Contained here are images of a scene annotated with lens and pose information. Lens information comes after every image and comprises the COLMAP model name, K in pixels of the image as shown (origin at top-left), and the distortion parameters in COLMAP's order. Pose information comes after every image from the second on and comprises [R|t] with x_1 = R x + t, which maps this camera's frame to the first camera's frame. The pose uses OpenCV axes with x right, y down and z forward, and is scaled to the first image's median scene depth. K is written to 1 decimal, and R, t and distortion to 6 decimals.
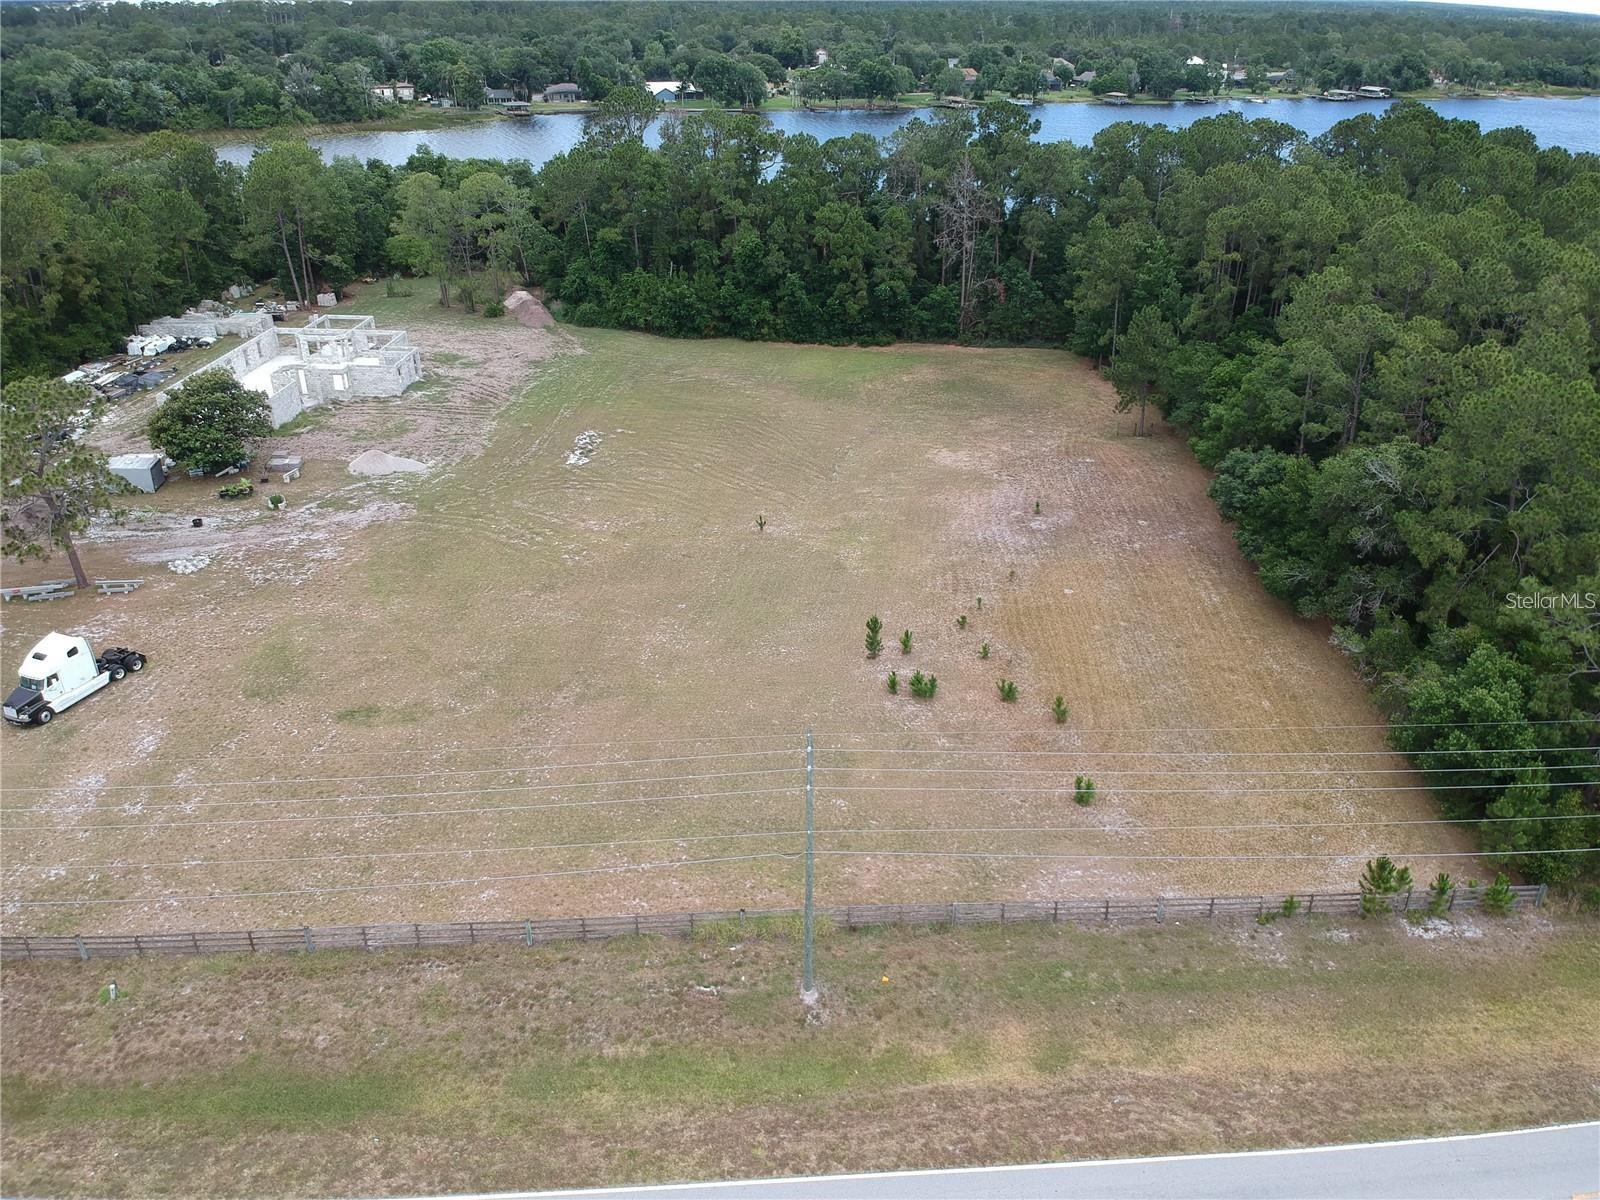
lens RADIAL K [[1160.1, 0, 818.7], [0, 1160.1, 600.2], [0, 0, 1]] dist [0.074941, -0.137129]
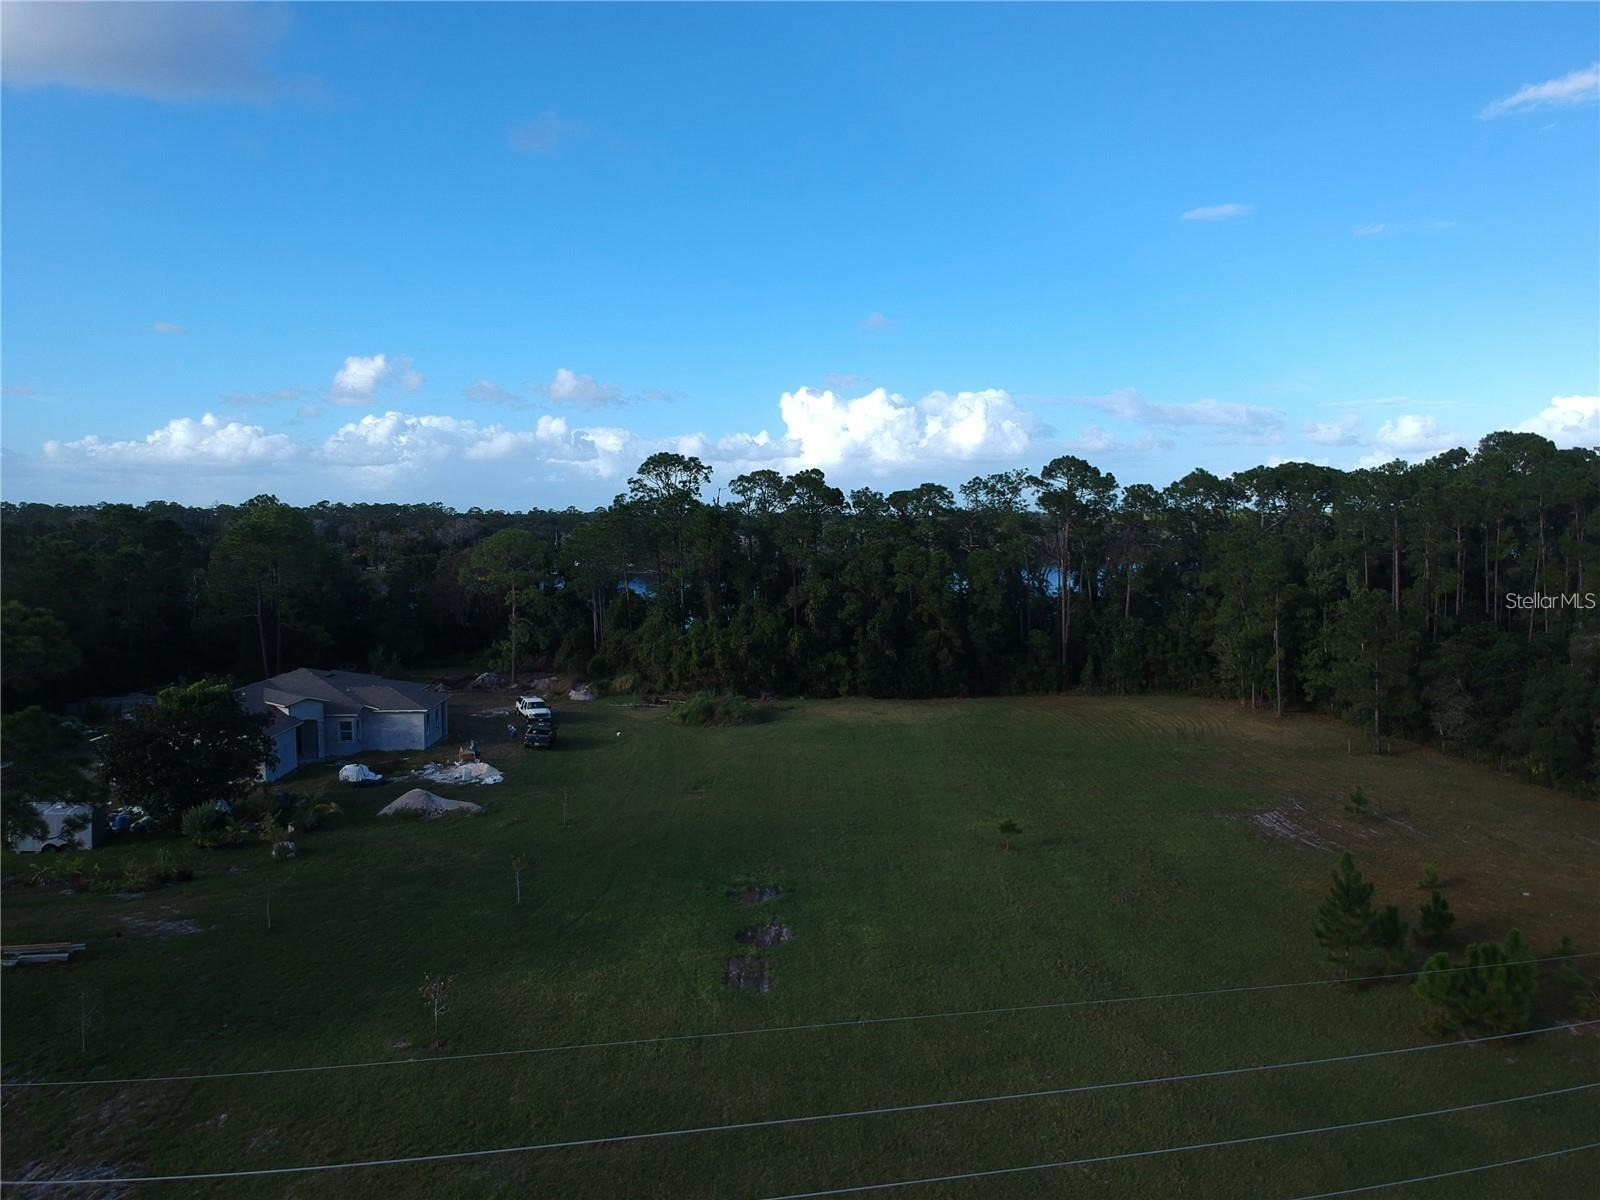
lens RADIAL K [[1160.1, 0, 818.7], [0, 1160.1, 600.2], [0, 0, 1]] dist [0.074941, -0.137129]
pose [[0.994590, -0.024285, 0.101004, -0.183734], [0.062670, 0.915700, -0.396947, 0.055186], [-0.082849, 0.401129, 0.912267, 0.257545]]
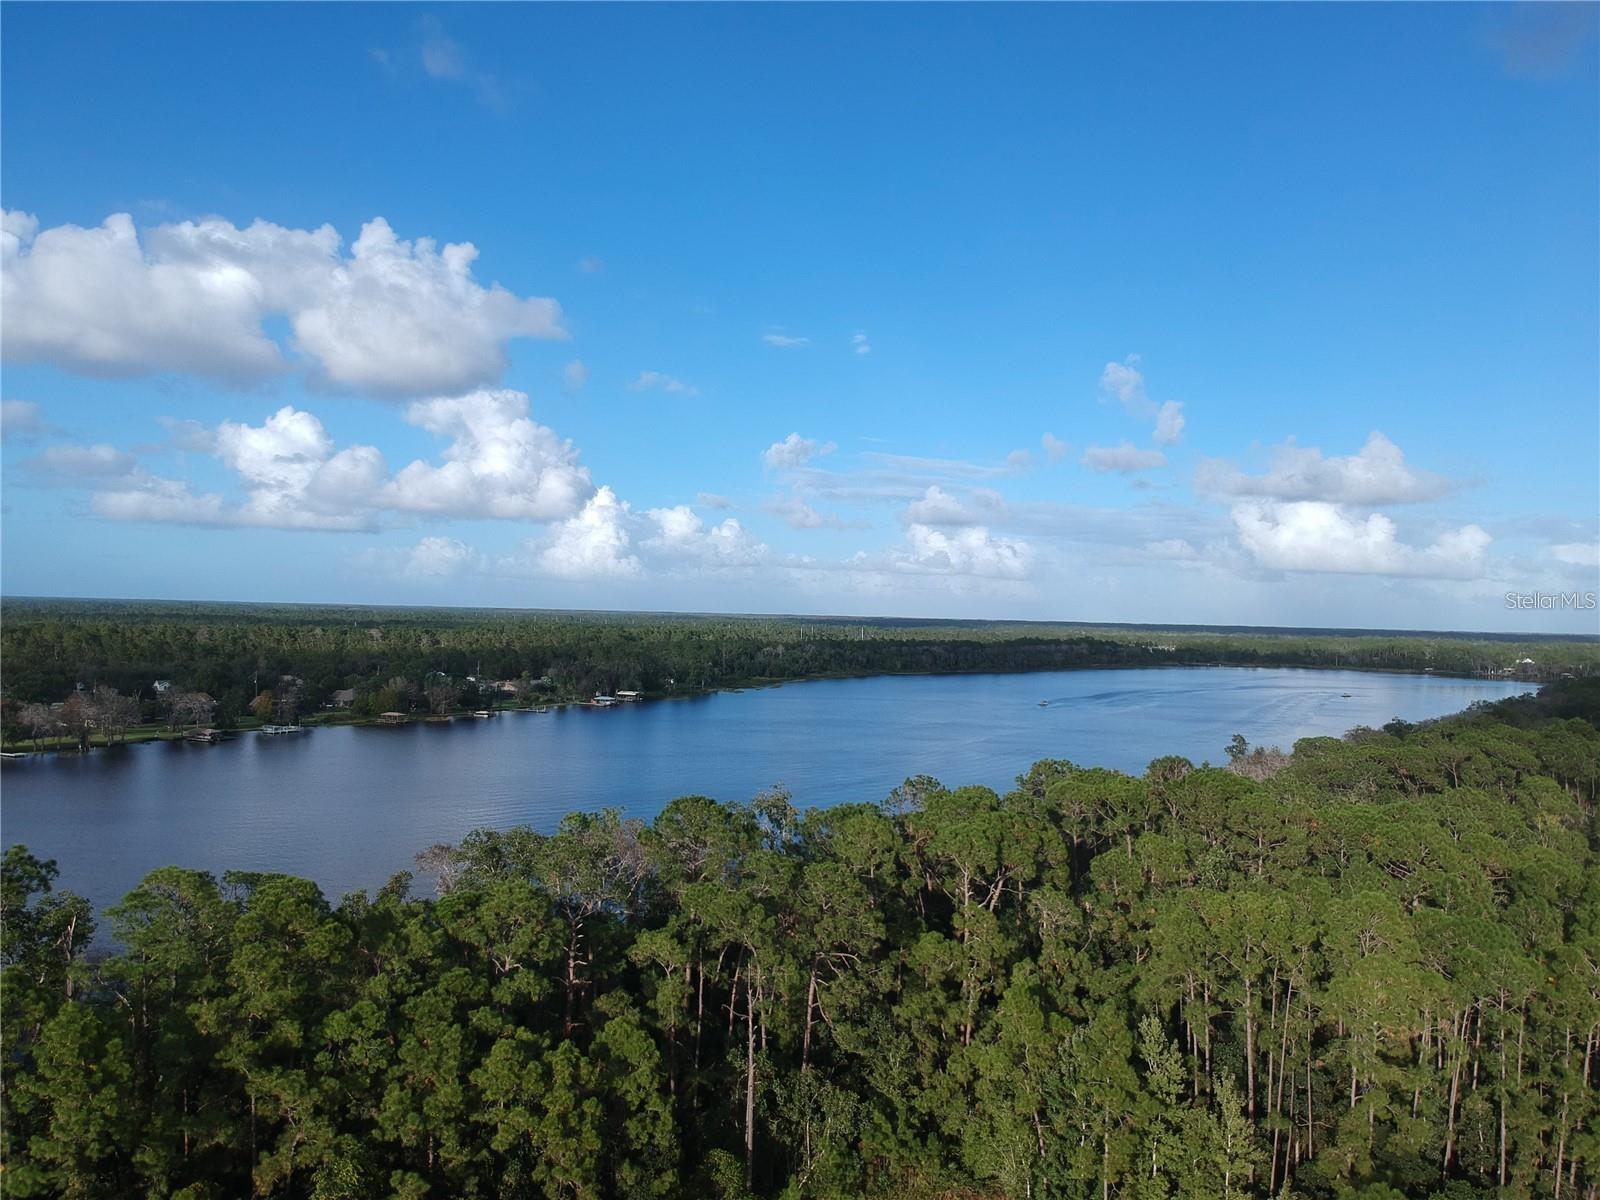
lens RADIAL K [[1164.1, 0, 820.4], [0, 1164.1, 591.1], [0, 0, 1]] dist [0.071243, -0.137732]
pose [[0.777389, 0.017034, 0.628789, -0.245832], [0.280661, 0.885218, -0.370970, -0.352558], [-0.562934, 0.464864, 0.683378, 0.612638]]
